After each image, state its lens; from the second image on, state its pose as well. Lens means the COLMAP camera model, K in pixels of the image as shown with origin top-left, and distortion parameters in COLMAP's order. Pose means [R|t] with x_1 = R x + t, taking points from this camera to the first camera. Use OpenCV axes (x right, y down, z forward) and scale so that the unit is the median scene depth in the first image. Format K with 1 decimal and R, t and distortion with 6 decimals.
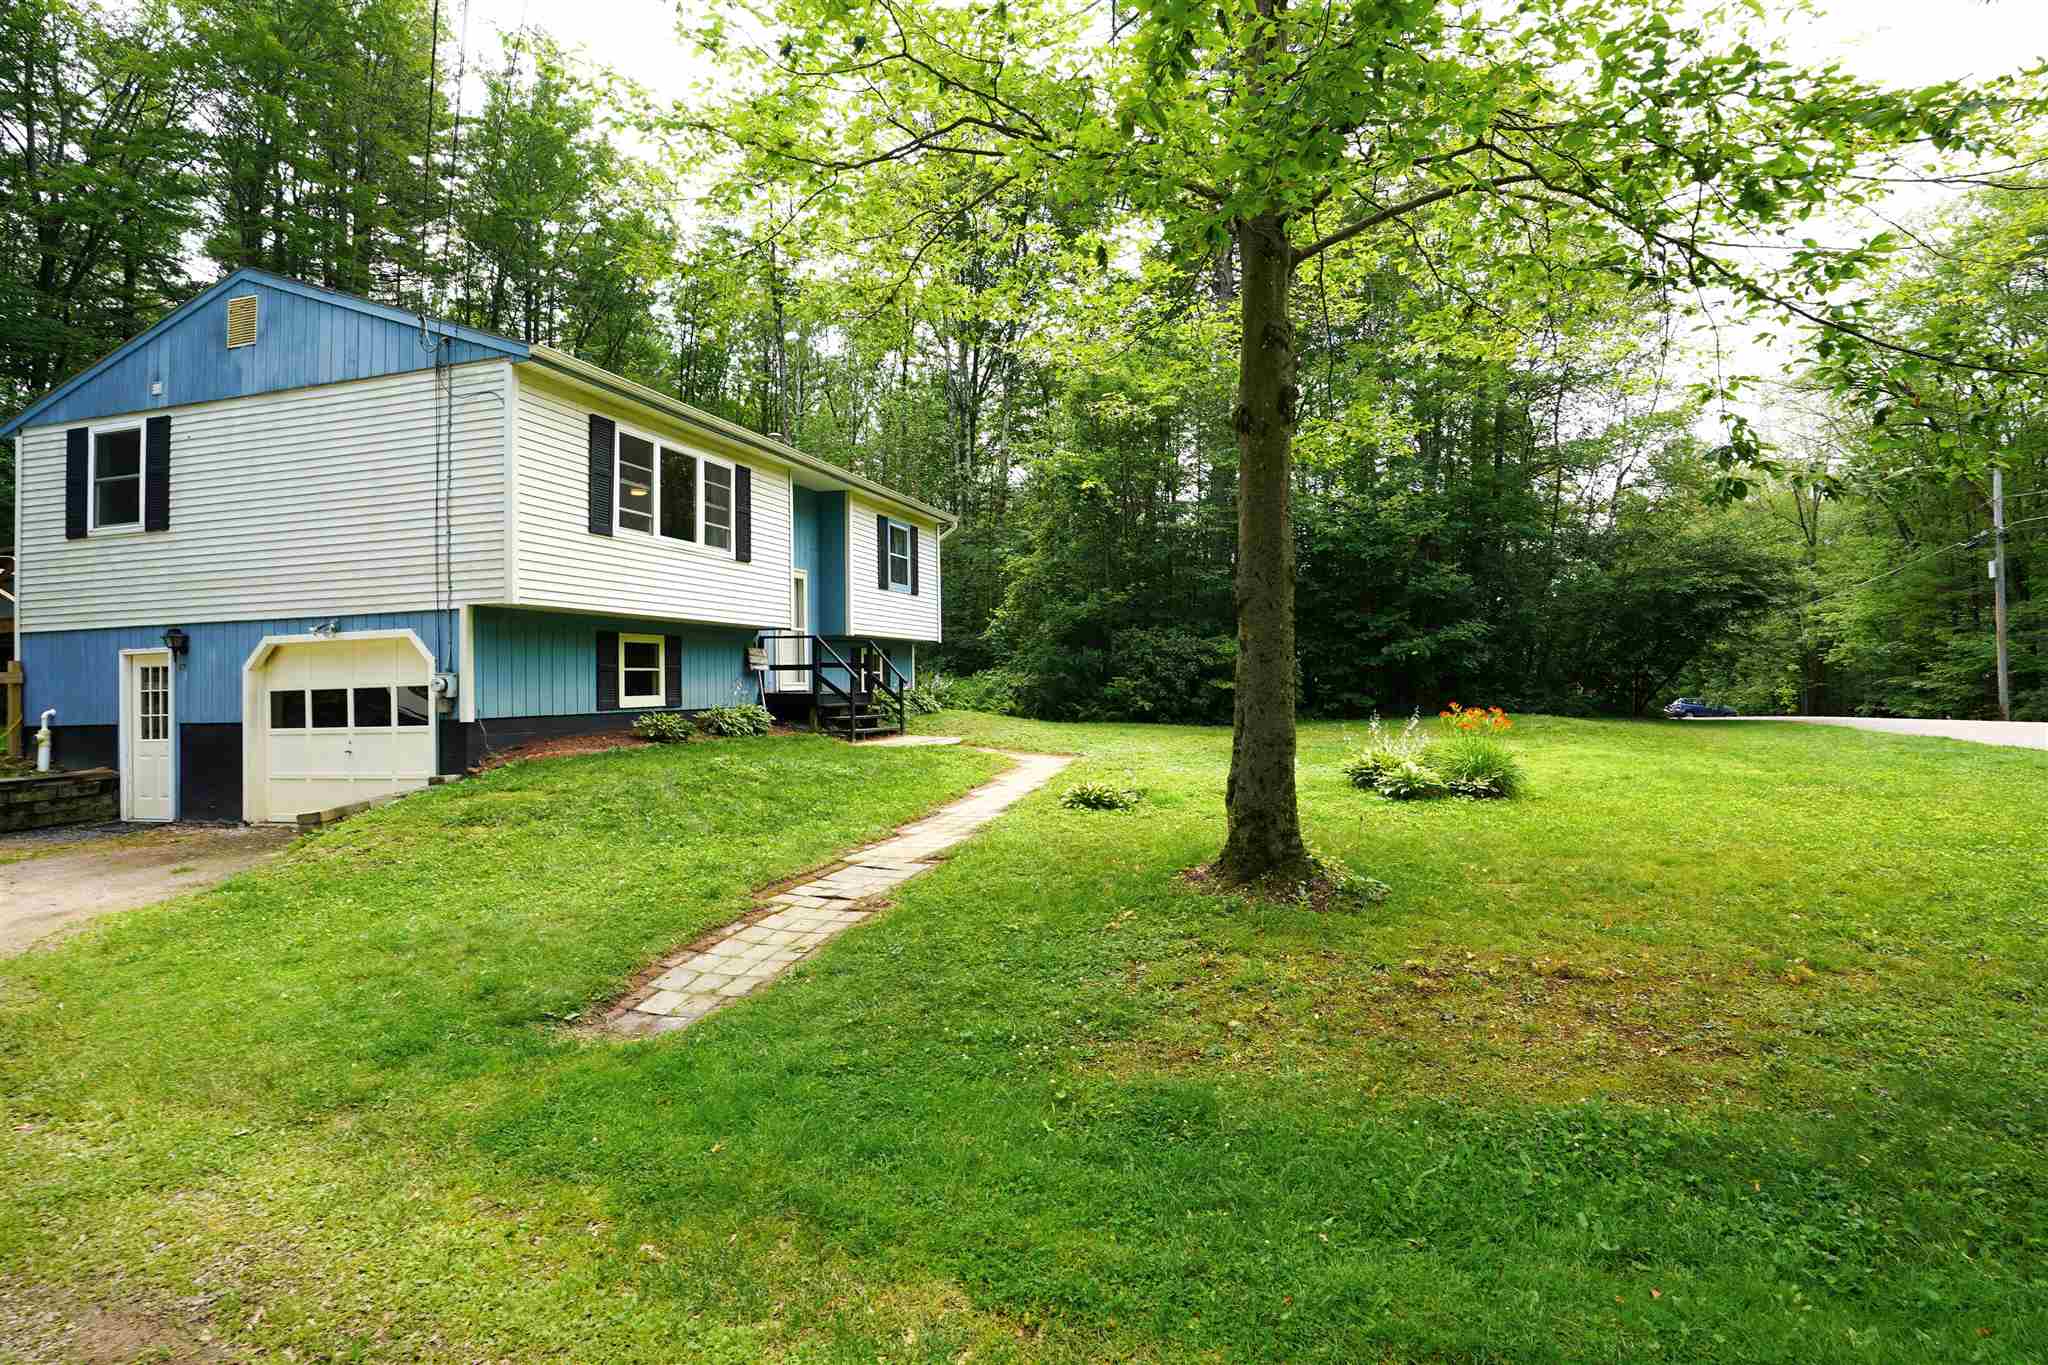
lens RADIAL K [[993.2, 0, 1038.9], [0, 993.2, 648.1], [0, 0, 1]] dist [-0.031152, 0.014422]
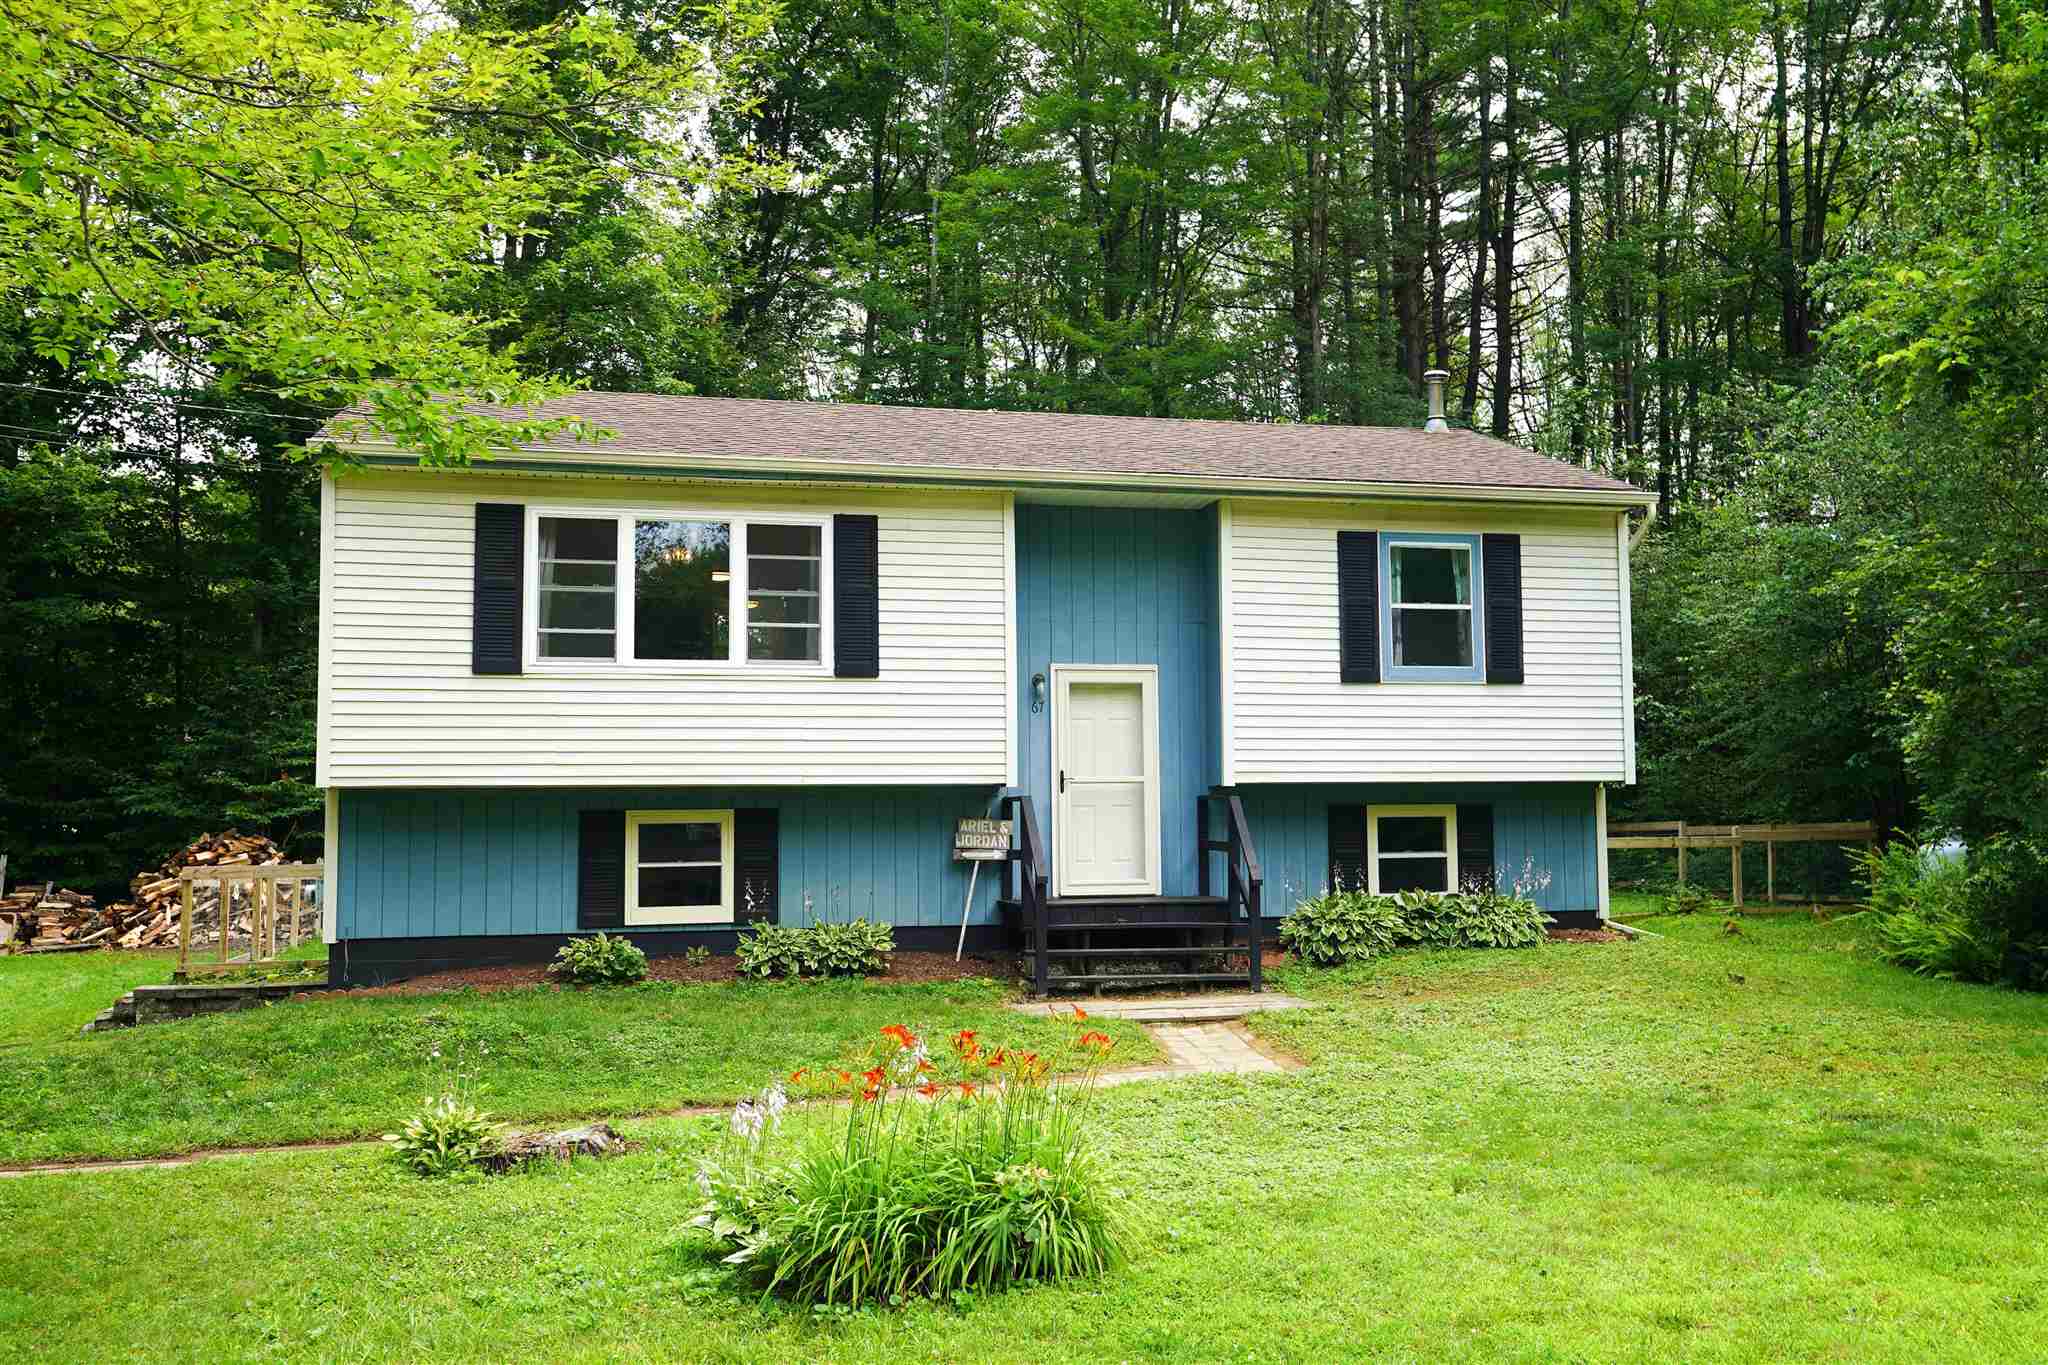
lens RADIAL K [[2096.0, 0, 1088.2], [0, 2096.0, 690.7], [0, 0, 1]] dist [0.099537, 0.000000]
pose [[0.526925, -0.059105, -0.847854, 0.968402], [0.034007, 0.998246, -0.048454, -0.017072], [0.849231, -0.003301, 0.528011, 0.541834]]
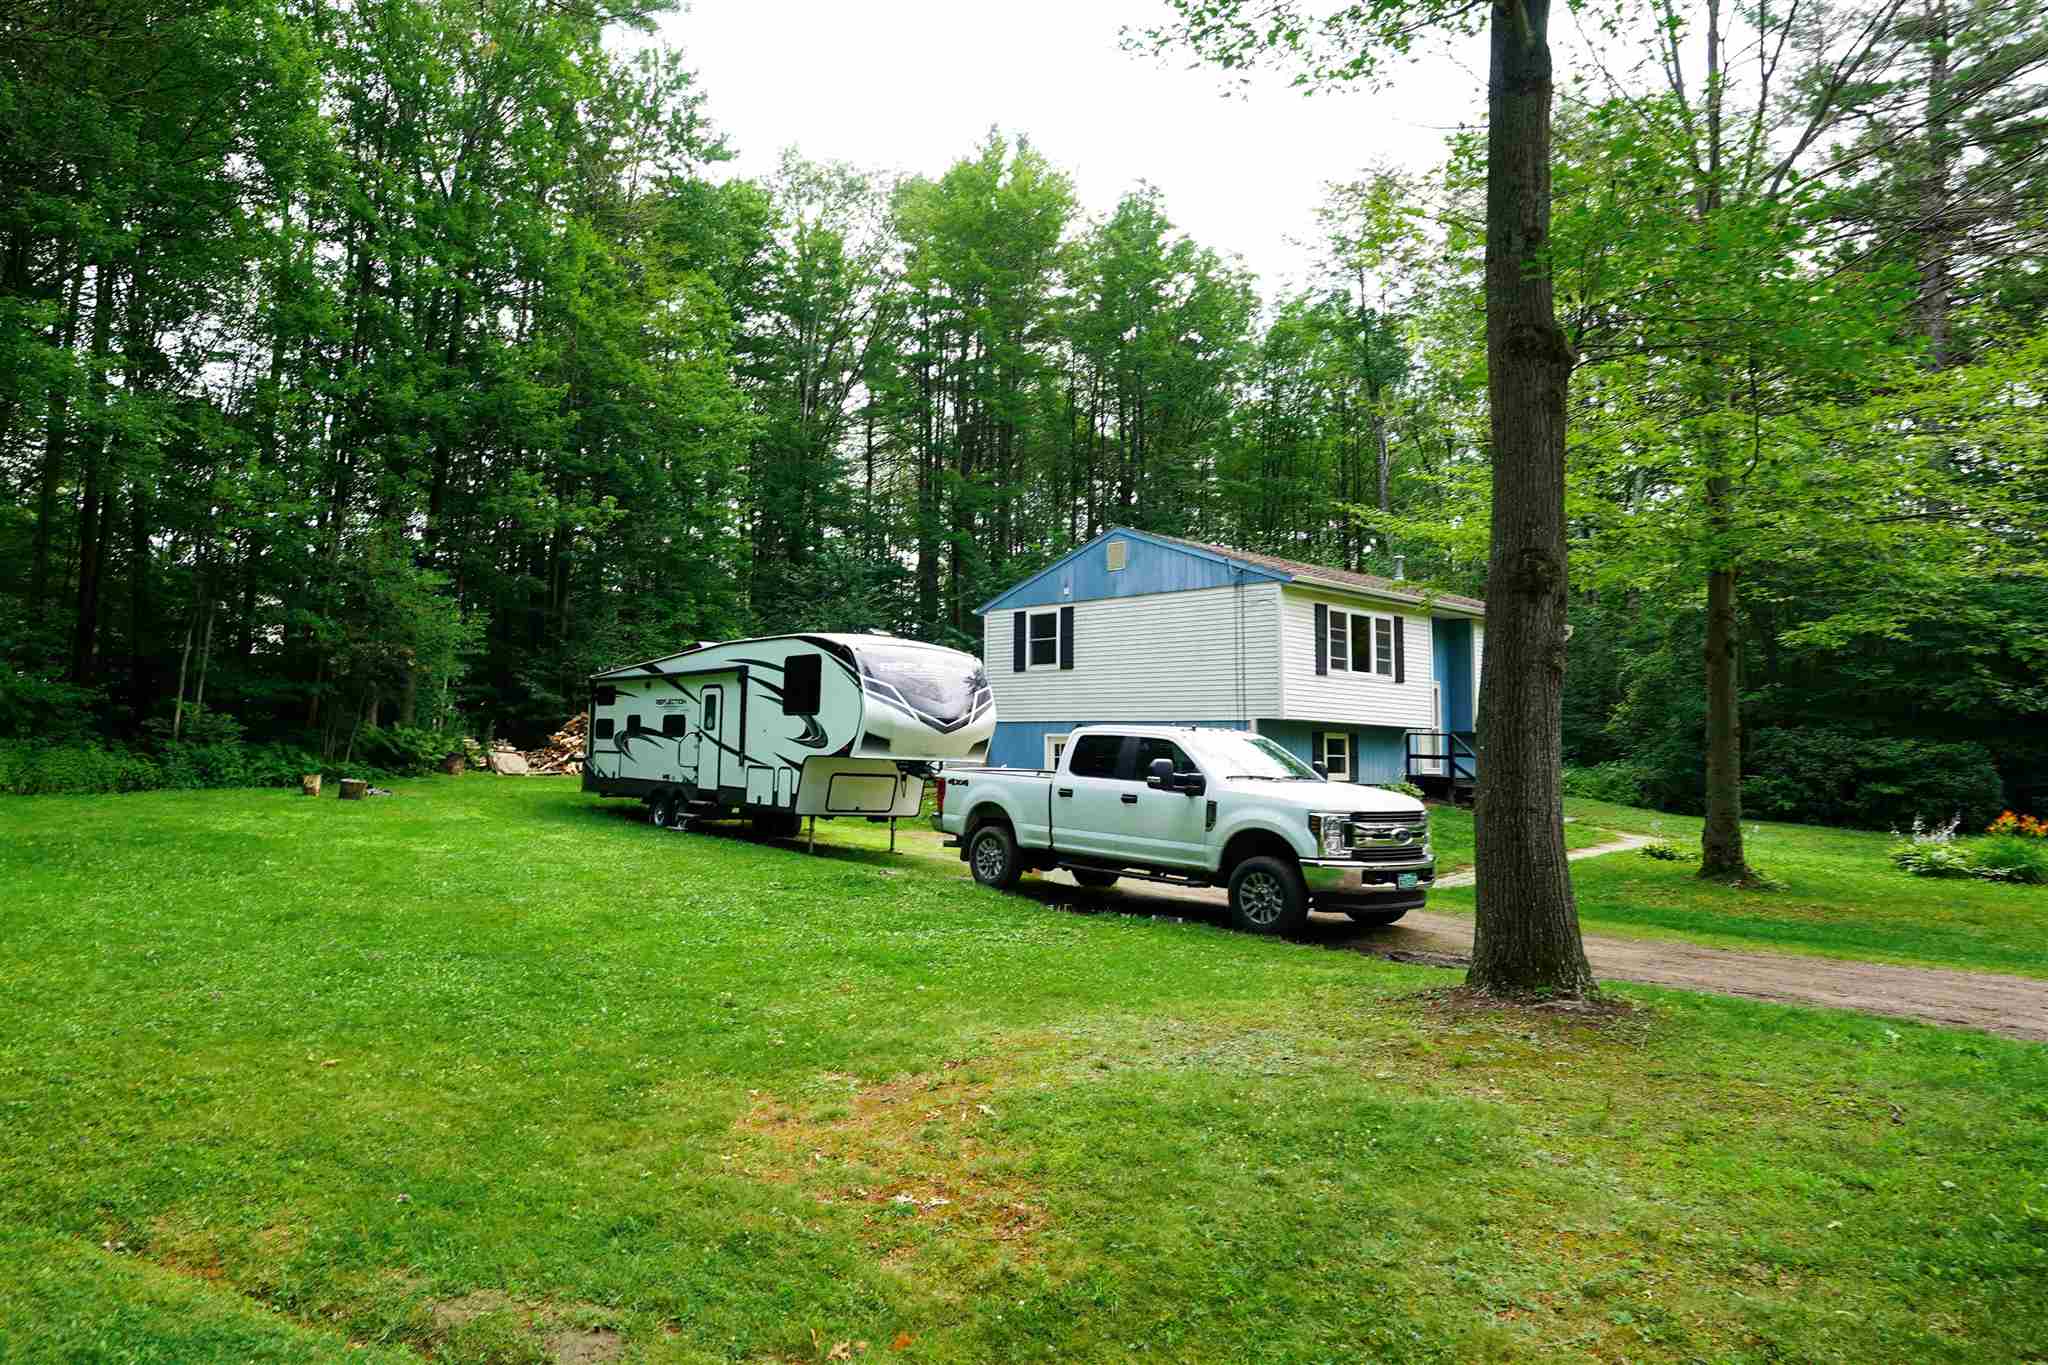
lens RADIAL K [[1304.9, 0, 899.7], [0, 1304.9, 620.6], [0, 0, 1]] dist [0.020593, 0.009927]
pose [[0.840174, -0.016550, -0.542065, 0.146062], [-0.019603, 0.997954, -0.060853, -0.055467], [0.541963, 0.061754, 0.838130, -1.169251]]
